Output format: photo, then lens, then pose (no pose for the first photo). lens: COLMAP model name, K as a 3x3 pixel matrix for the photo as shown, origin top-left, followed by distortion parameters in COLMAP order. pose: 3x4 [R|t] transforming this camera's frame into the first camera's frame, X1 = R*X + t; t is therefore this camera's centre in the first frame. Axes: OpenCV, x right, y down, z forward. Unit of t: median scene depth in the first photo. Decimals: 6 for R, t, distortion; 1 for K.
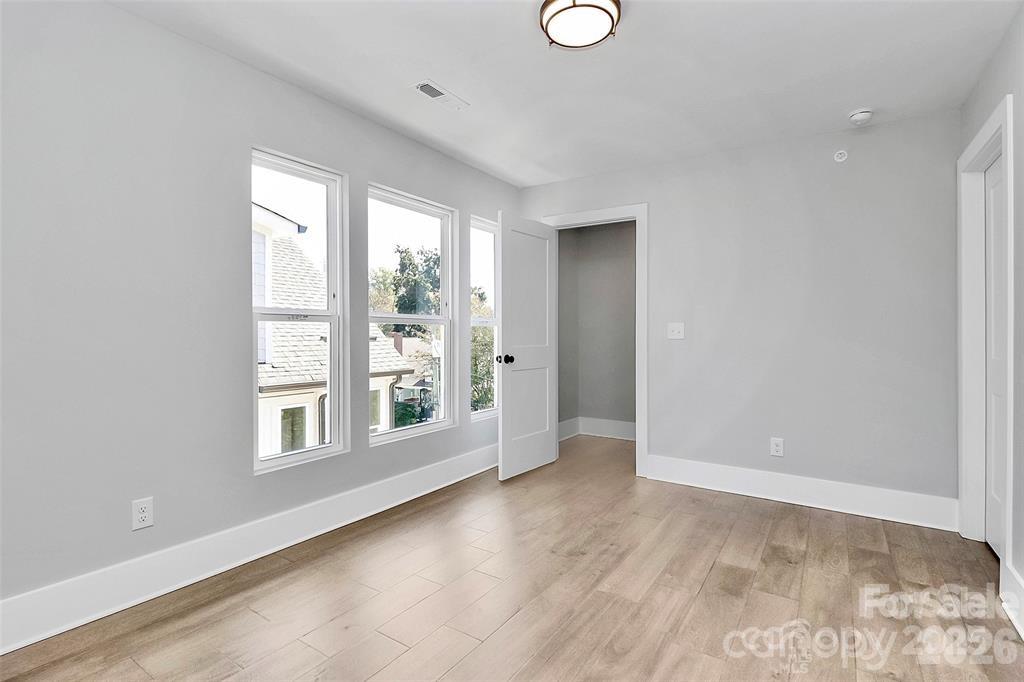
lens RADIAL K [[493.0, 0, 517.3], [0, 493.0, 340.7], [0, 0, 1]] dist [-0.002951, -0.000147]
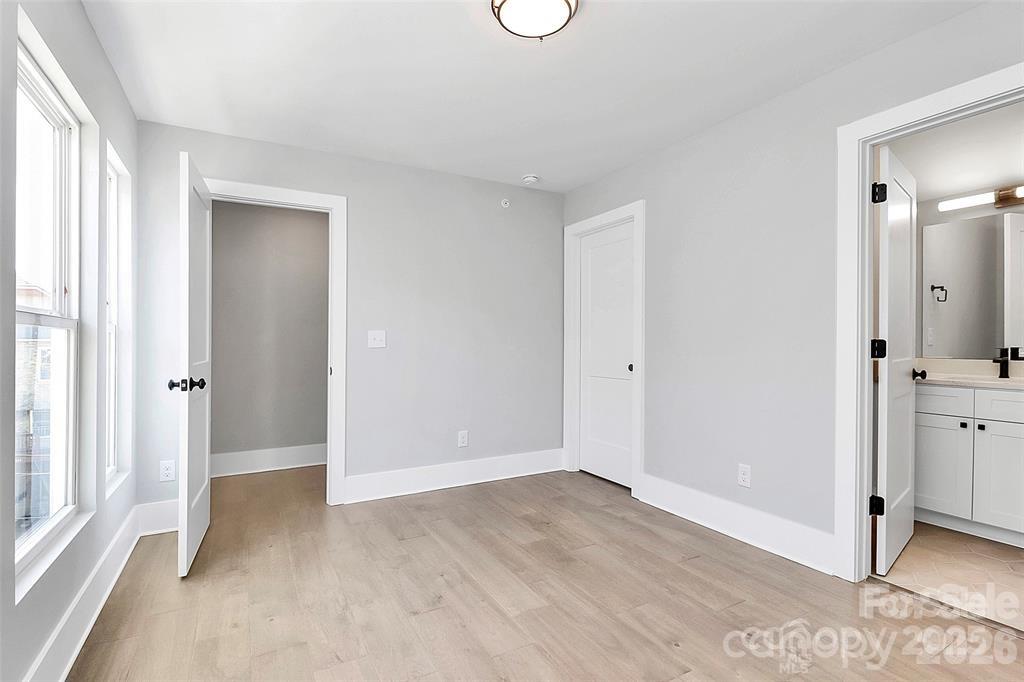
lens RADIAL K [[481.4, 0, 510.6], [0, 481.4, 338.1], [0, 0, 1]] dist [-0.001182, -0.000250]
pose [[0.472198, -0.006148, 0.881471, -0.497742], [0.020156, 0.999790, -0.003824, -0.016700], [-0.881262, 0.019573, 0.472222, 0.433706]]
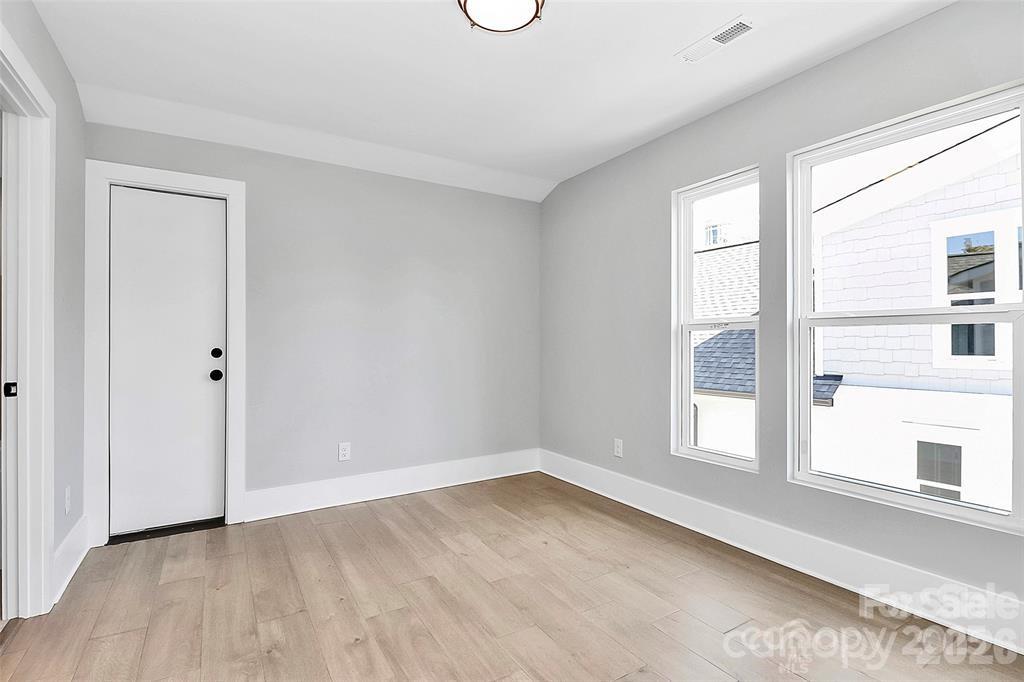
lens RADIAL K [[493.0, 0, 517.3], [0, 493.0, 340.7], [0, 0, 1]] dist [-0.002951, -0.000147]
pose [[-0.423974, -0.003279, -0.905669, 0.679121], [-0.005204, 0.999986, -0.001184, -0.013057], [0.905660, 0.004211, -0.423985, 1.025406]]
